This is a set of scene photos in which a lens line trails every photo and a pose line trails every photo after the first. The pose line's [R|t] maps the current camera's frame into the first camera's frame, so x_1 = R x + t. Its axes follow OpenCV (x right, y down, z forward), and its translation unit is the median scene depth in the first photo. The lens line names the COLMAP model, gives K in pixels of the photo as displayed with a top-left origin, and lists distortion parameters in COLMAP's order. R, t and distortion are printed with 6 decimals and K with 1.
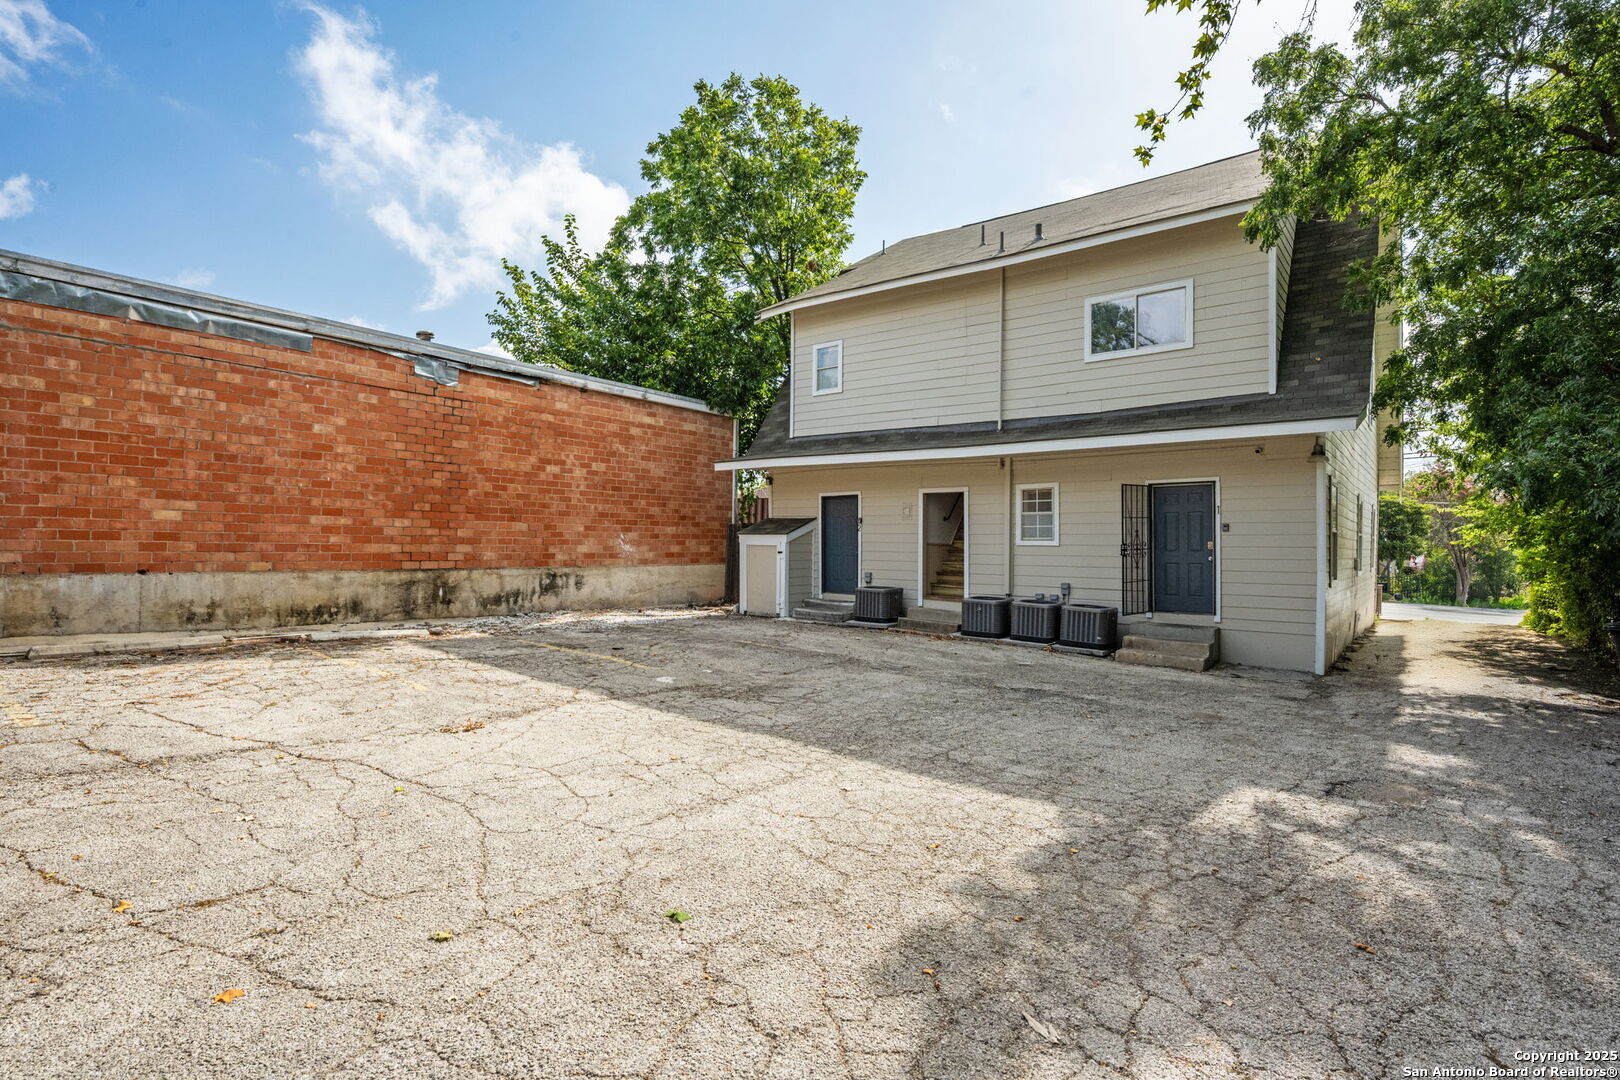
lens RADIAL K [[702.9, 0, 814.0], [0, 702.9, 544.0], [0, 0, 1]] dist [-0.001091, 0.001580]
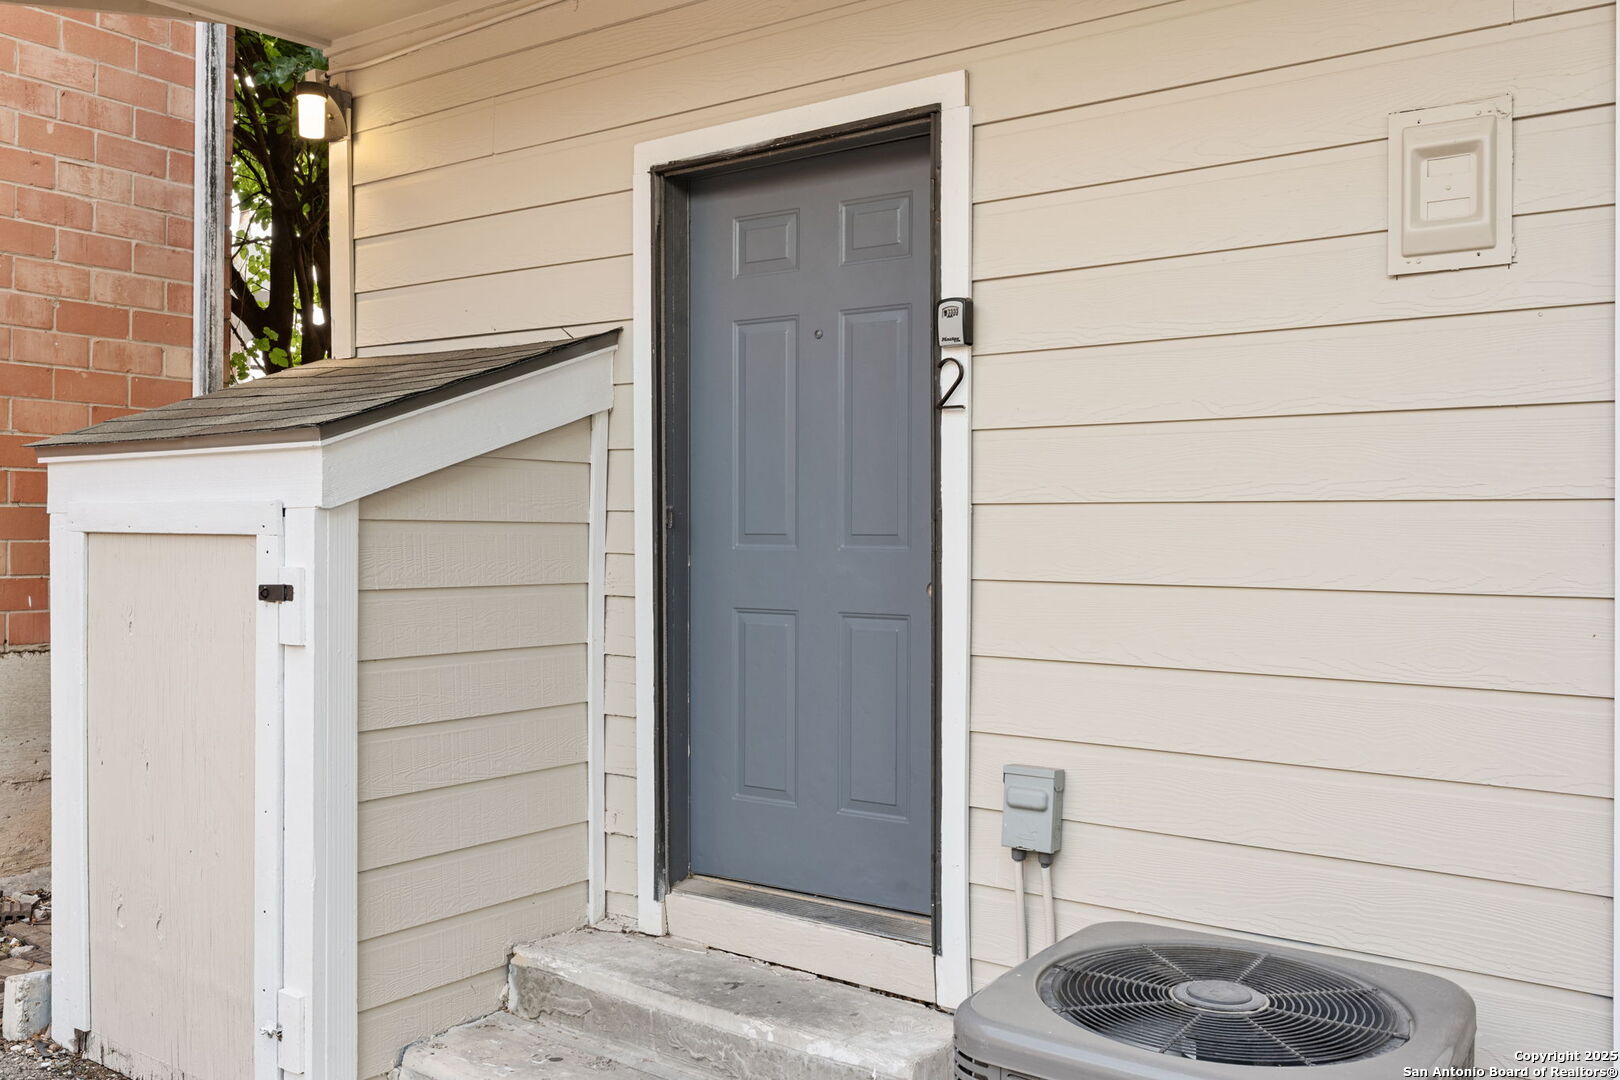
lens RADIAL K [[1351.0, 0, 807.9], [0, 1351.0, 539.5], [0, 0, 1]] dist [-0.000391, -0.000093]
pose [[0.998482, -0.001877, 0.055055, 0.034251], [0.001792, 0.999997, 0.001602, 0.003831], [-0.055058, -0.001501, 0.998482, 0.966679]]
